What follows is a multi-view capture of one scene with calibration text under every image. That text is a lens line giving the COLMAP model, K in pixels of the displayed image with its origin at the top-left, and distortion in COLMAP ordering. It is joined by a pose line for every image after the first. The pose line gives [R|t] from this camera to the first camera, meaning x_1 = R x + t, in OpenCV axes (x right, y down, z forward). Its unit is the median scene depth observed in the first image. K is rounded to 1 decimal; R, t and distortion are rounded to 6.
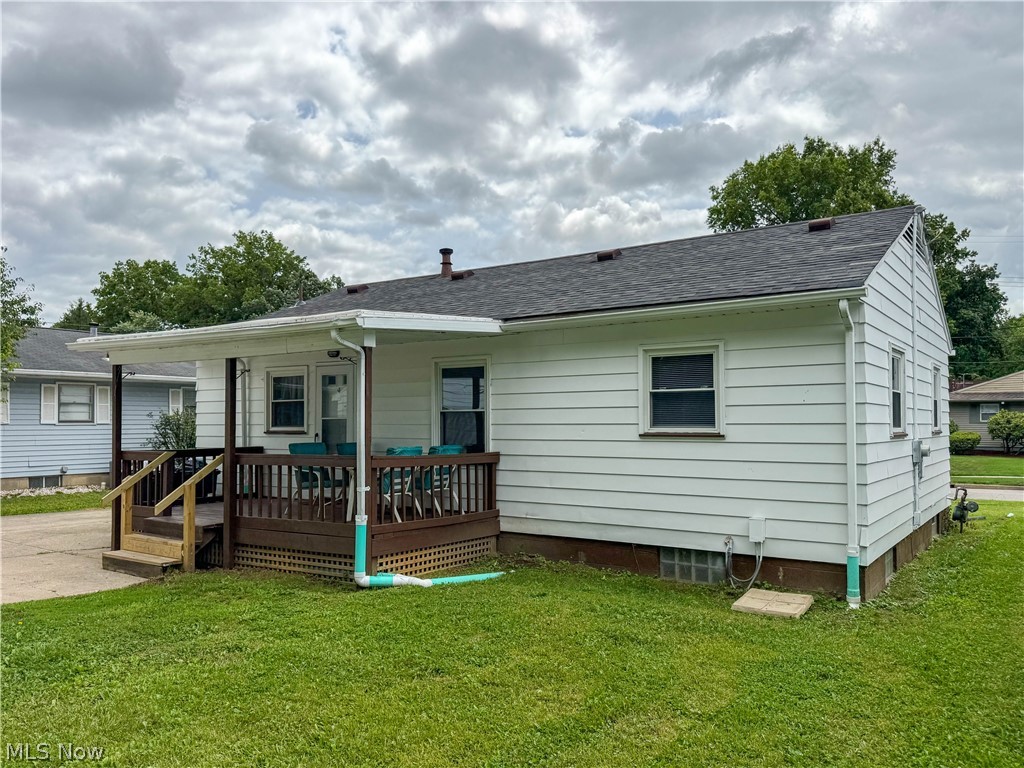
lens RADIAL K [[767.1, 0, 515.3], [0, 767.1, 401.2], [0, 0, 1]] dist [0.115113, -0.203231]
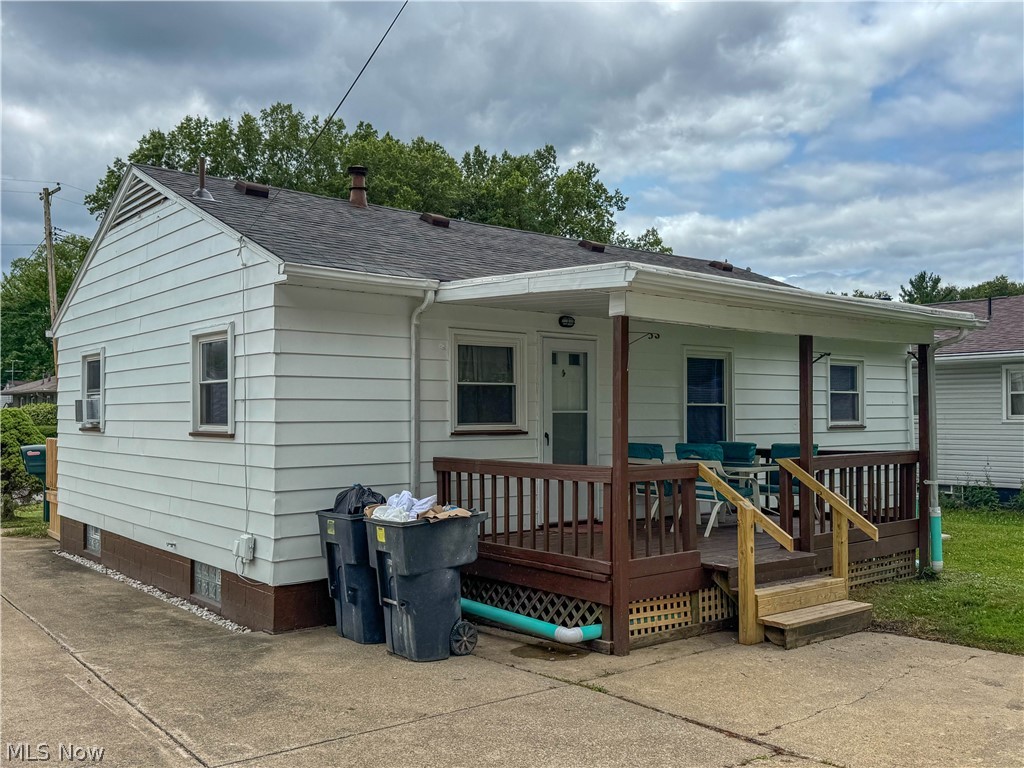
lens RADIAL K [[916.0, 0, 512.0], [0, 916.0, 384.0], [0, 0, 1]] dist [0.072951, -0.003430]
pose [[0.283571, 0.037722, 0.958209, -1.397108], [-0.019485, 0.999246, -0.033571, 0.033589], [-0.958753, -0.009151, 0.284092, 1.068010]]
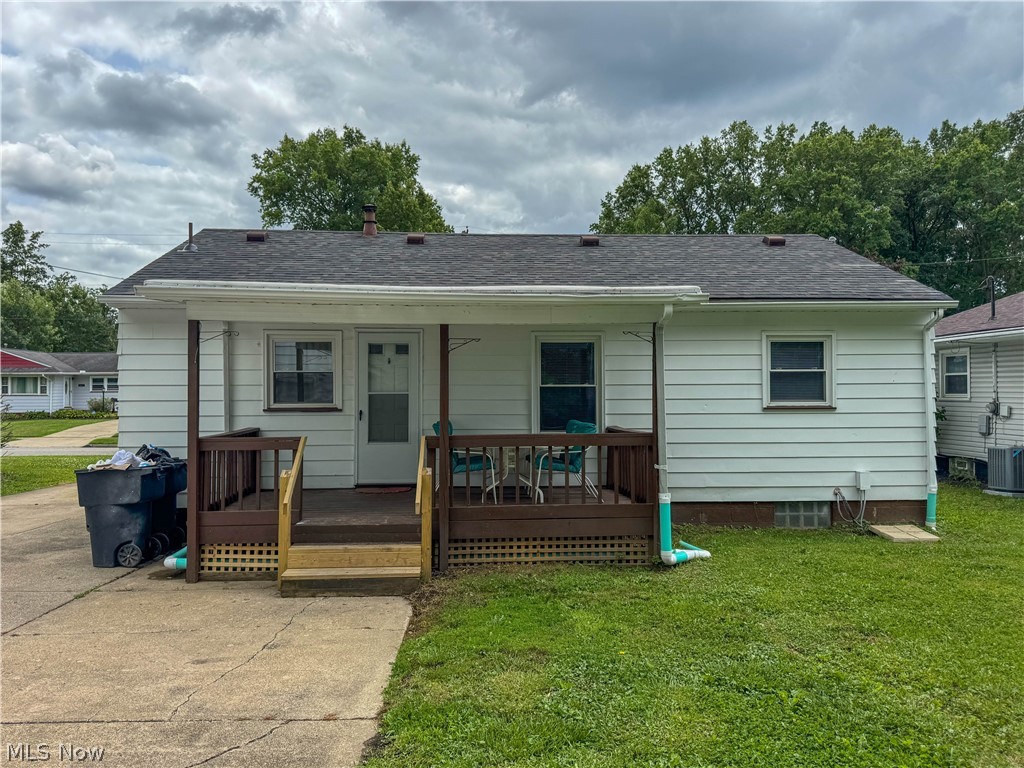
lens RADIAL K [[761.4, 0, 512.0], [0, 761.4, 384.0], [0, 0, 1]] dist [0.075595, -0.094753]
pose [[0.792501, 0.006626, 0.609834, -0.851593], [-0.014881, 0.999853, 0.008474, 0.002812], [-0.609689, -0.015790, 0.792484, 0.311443]]
